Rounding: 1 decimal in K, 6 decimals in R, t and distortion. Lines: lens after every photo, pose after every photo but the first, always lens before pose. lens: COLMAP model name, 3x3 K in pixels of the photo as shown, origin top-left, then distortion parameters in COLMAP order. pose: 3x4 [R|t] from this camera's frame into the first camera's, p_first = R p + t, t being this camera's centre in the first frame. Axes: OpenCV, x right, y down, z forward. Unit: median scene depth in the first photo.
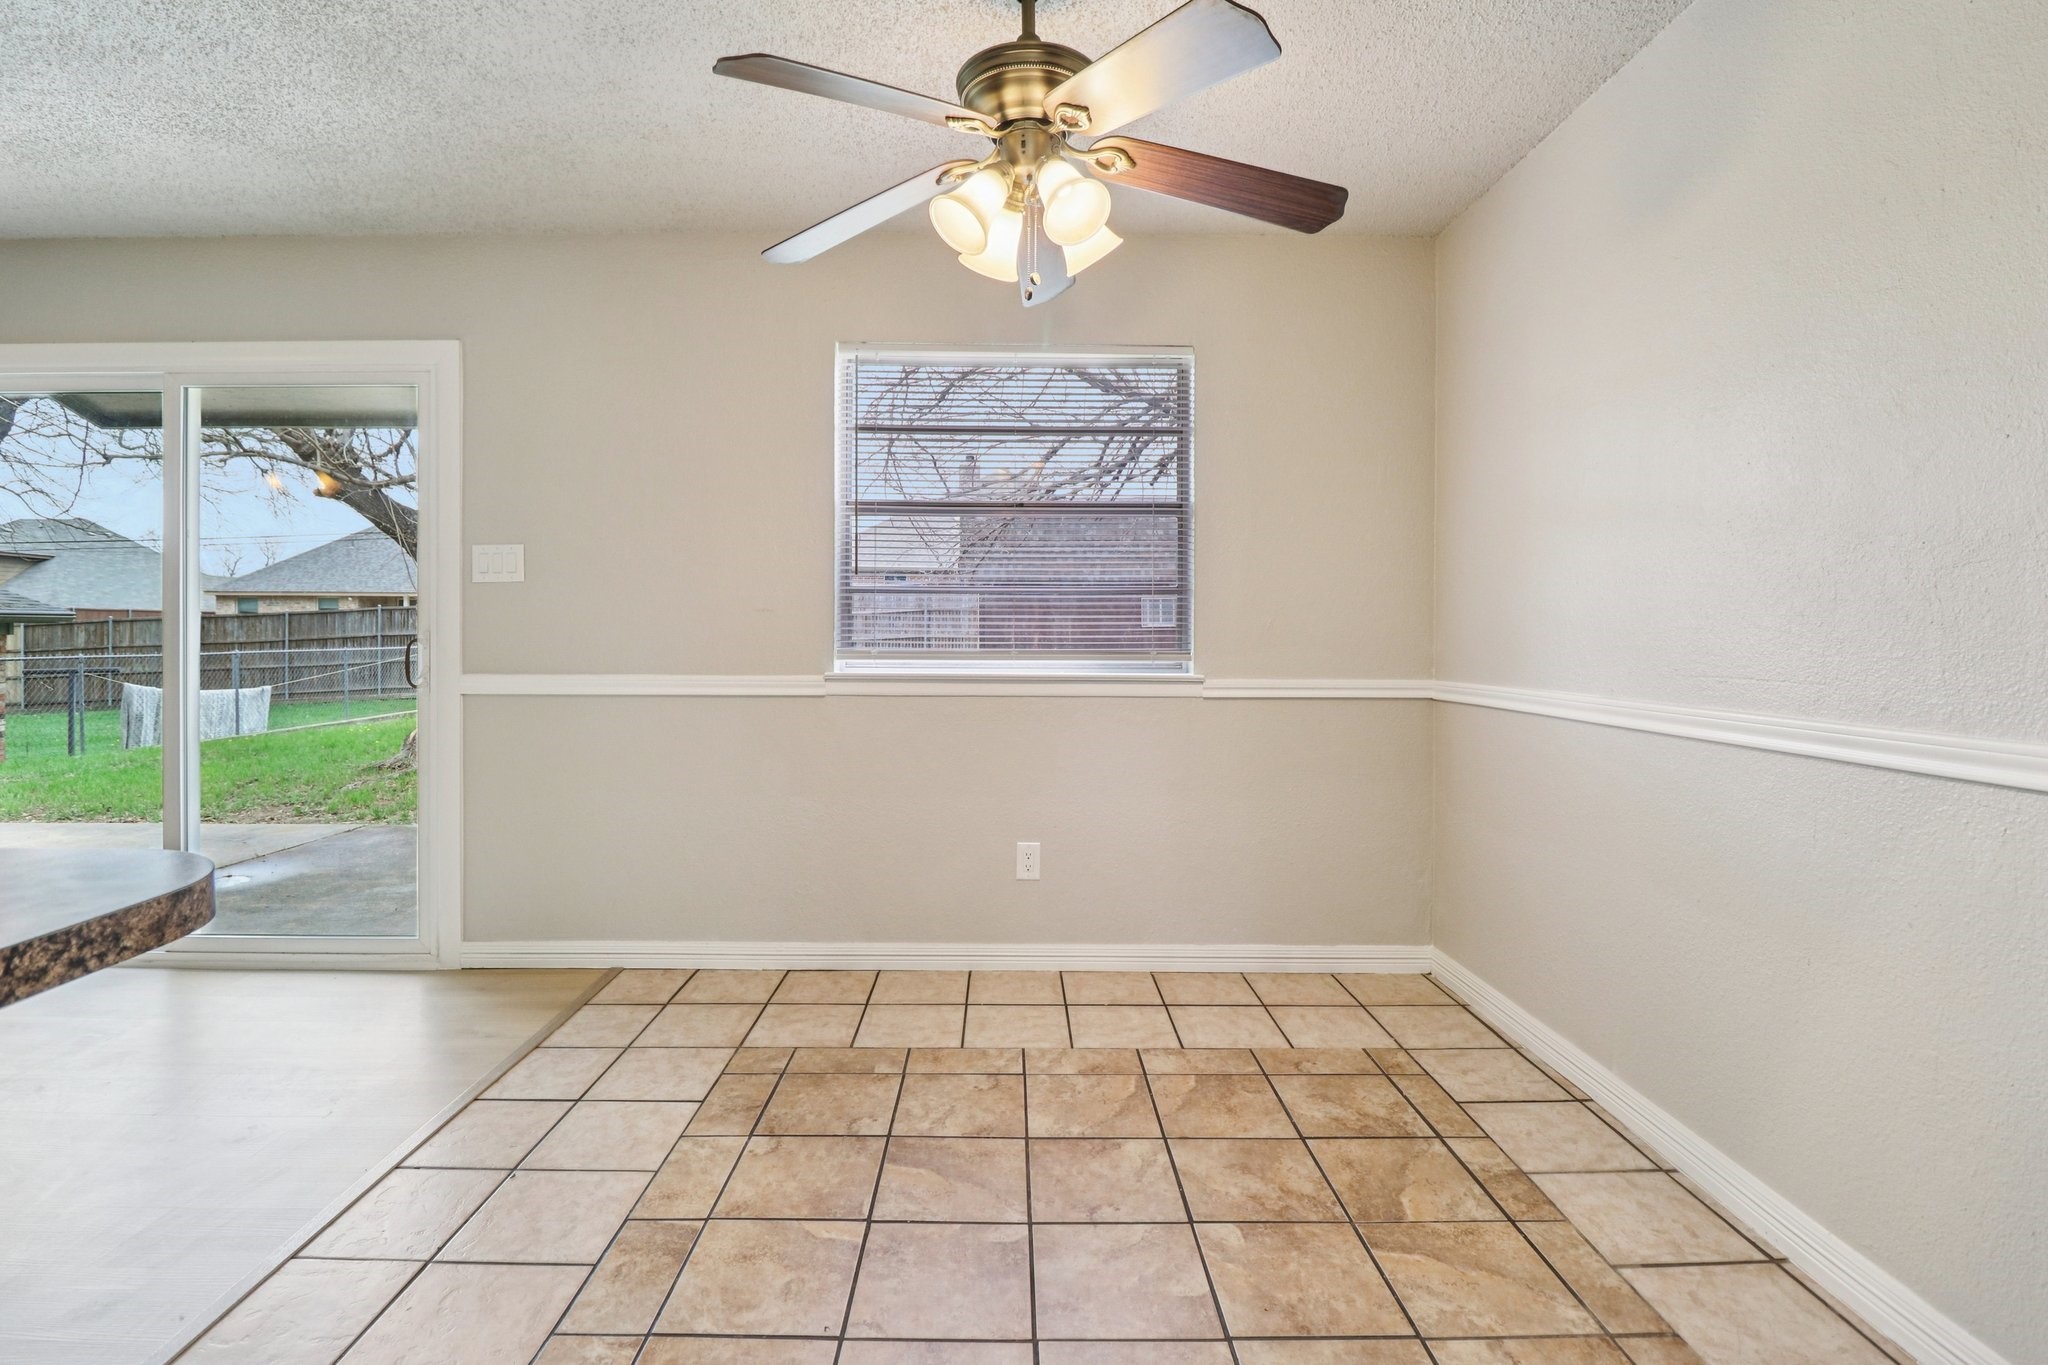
lens RADIAL K [[955.7, 0, 1003.1], [0, 955.7, 637.5], [0, 0, 1]] dist [0.002154, -0.013247]
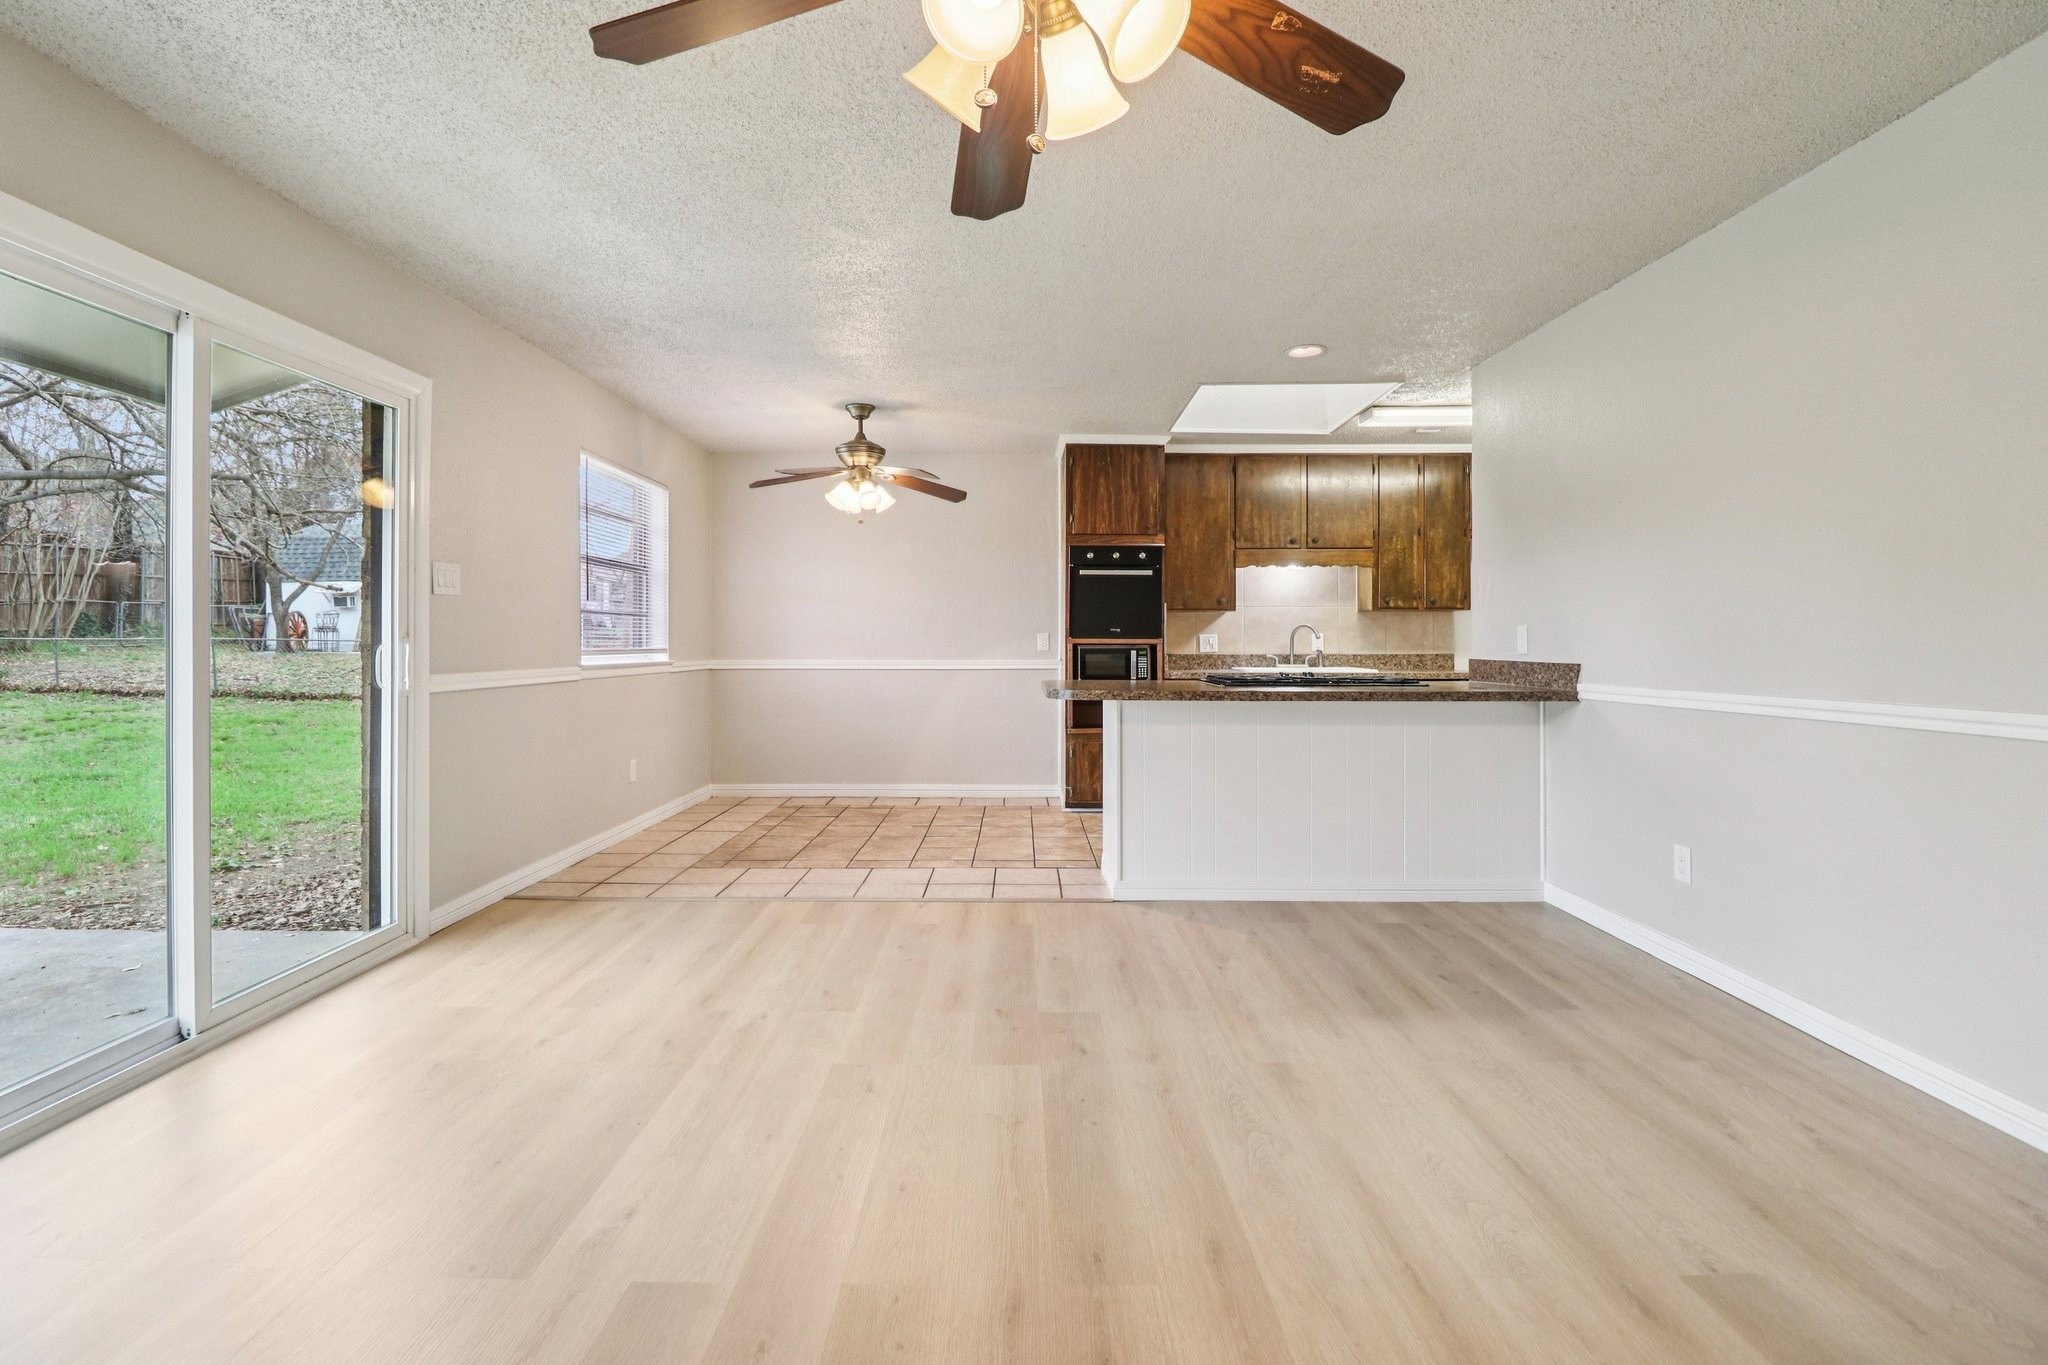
lens RADIAL K [[955.7, 0, 1003.1], [0, 955.7, 637.5], [0, 0, 1]] dist [0.002154, -0.013247]
pose [[0.017597, -0.002279, 0.999843, -1.669403], [0.001636, 0.999996, 0.002251, -0.008284], [-0.999844, 0.001596, 0.017600, 0.294143]]
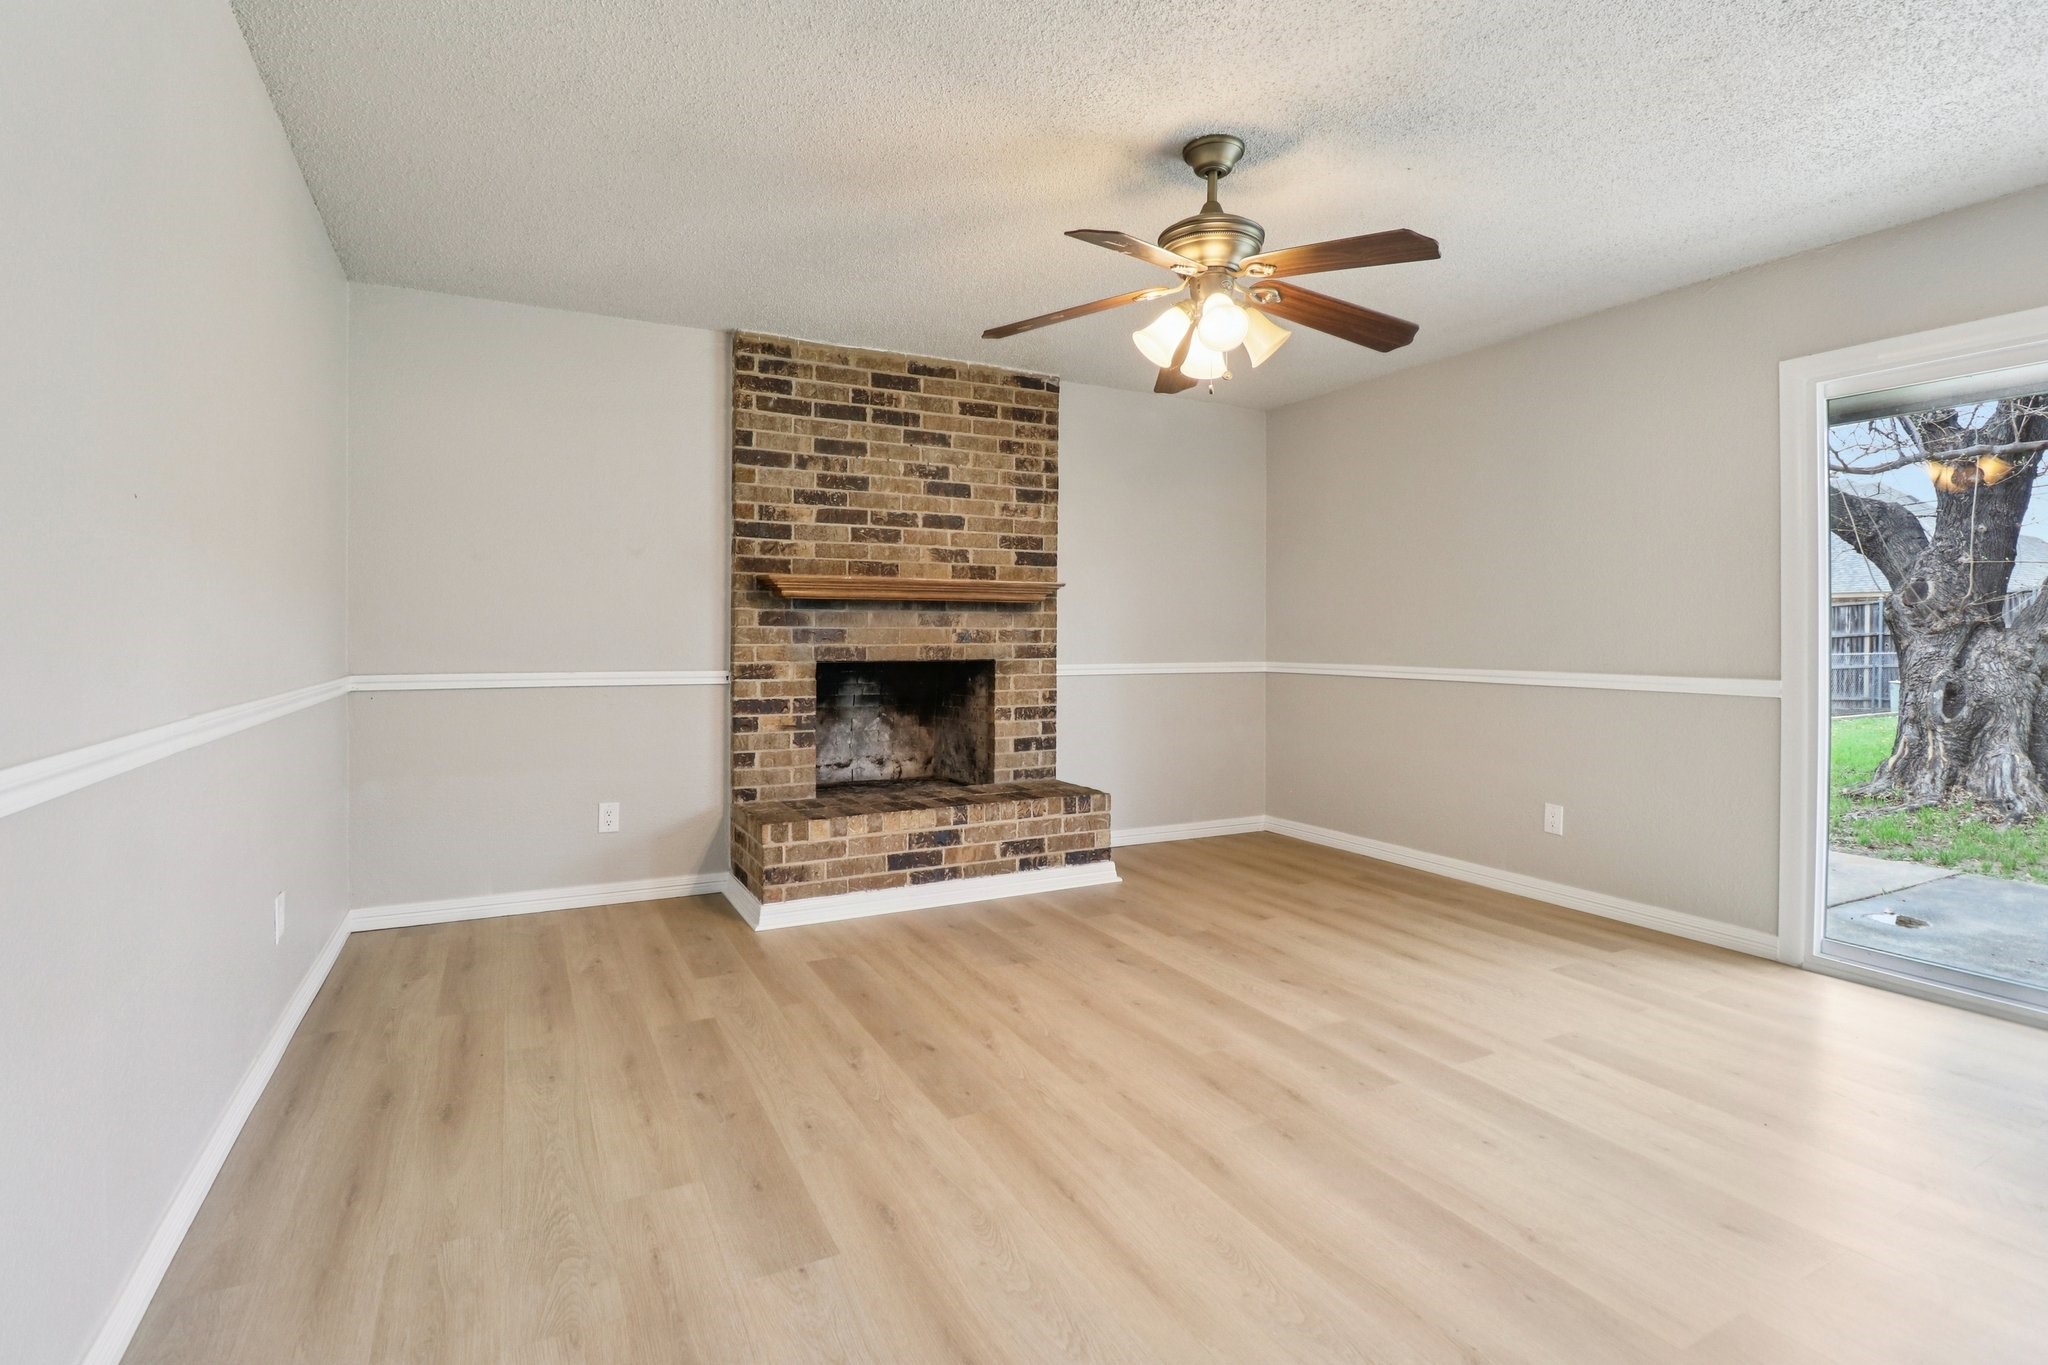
lens RADIAL K [[961.1, 0, 1026.5], [0, 961.1, 637.4], [0, 0, 1]] dist [0.005488, -0.013393]
pose [[0.468778, -0.002985, -0.883311, -0.638578], [-0.004007, 0.999977, -0.005506, -0.000341], [0.883307, 0.006120, 0.468755, -0.218561]]
